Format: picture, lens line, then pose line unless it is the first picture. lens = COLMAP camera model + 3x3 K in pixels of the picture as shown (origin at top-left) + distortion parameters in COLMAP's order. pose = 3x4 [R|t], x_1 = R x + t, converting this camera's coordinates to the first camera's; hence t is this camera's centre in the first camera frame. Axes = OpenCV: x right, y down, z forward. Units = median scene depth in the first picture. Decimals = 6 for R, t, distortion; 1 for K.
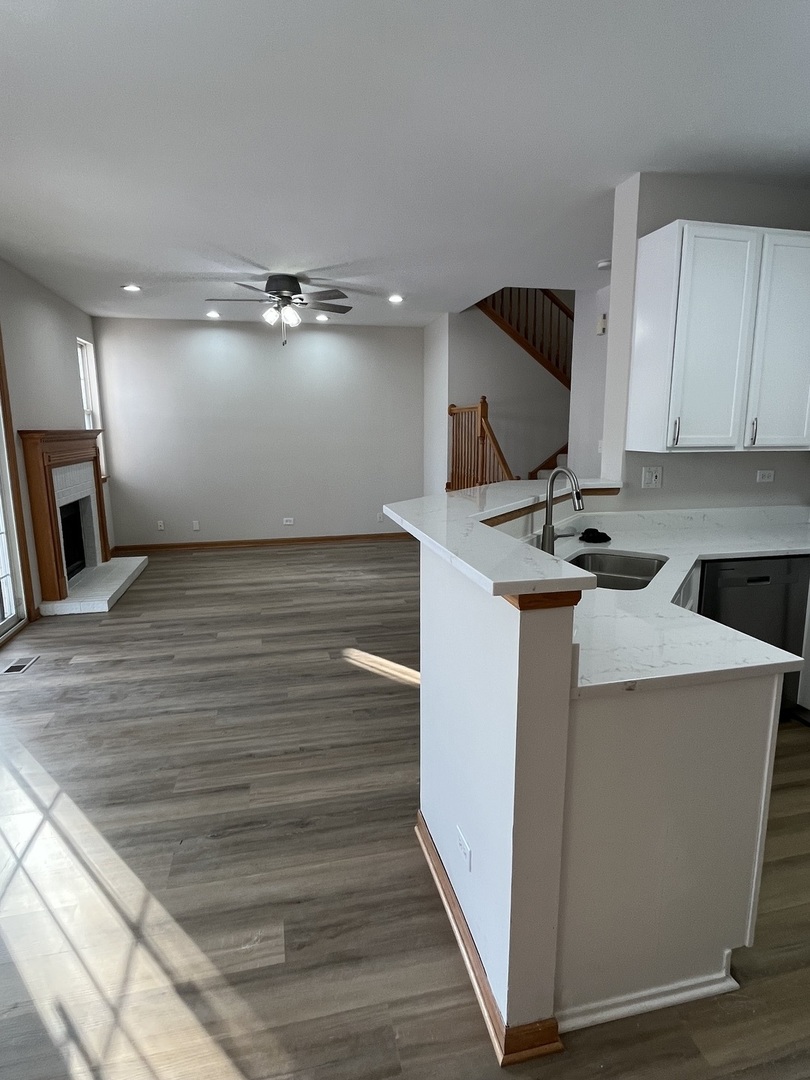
lens RADIAL K [[588.3, 0, 410.5], [0, 588.3, 537.5], [0, 0, 1]] dist [-0.006894, 0.000608]
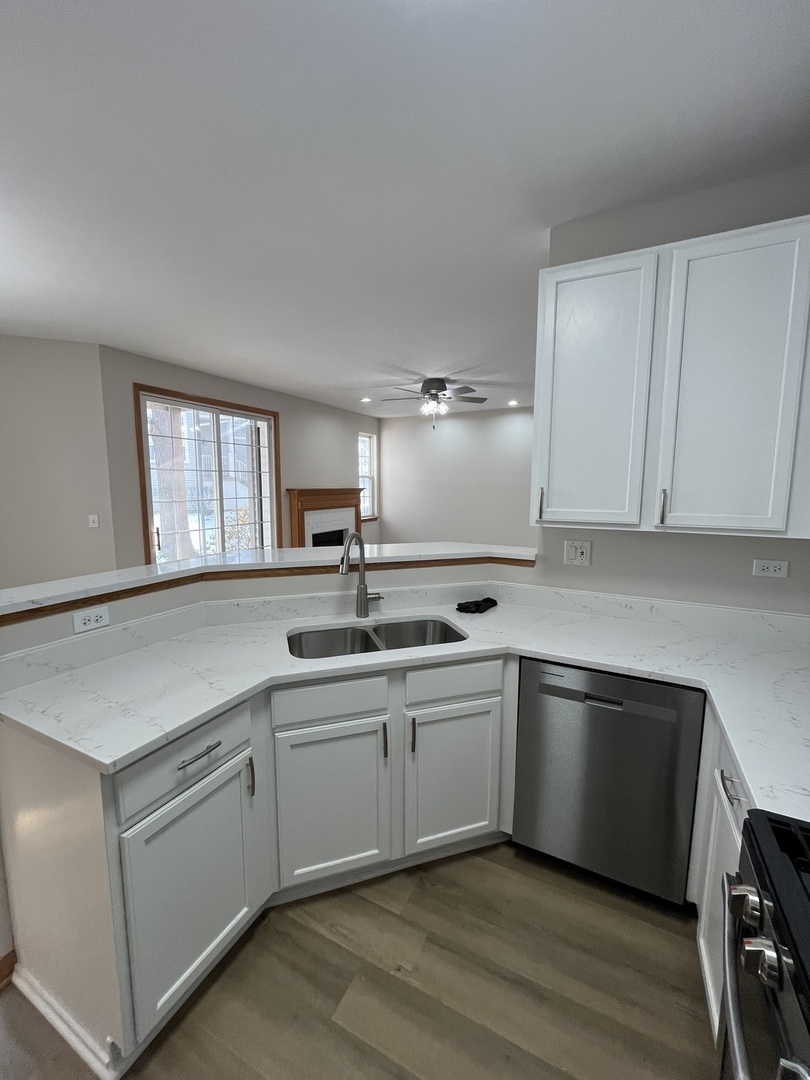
lens RADIAL K [[433.4, 0, 407.9], [0, 433.4, 538.4], [0, 0, 1]] dist [-0.008930, -0.000293]
pose [[0.766952, 0.085388, -0.635998, 0.686304], [-0.124795, 0.992032, -0.017302, -0.088249], [0.629453, 0.092639, 0.771496, 0.363081]]
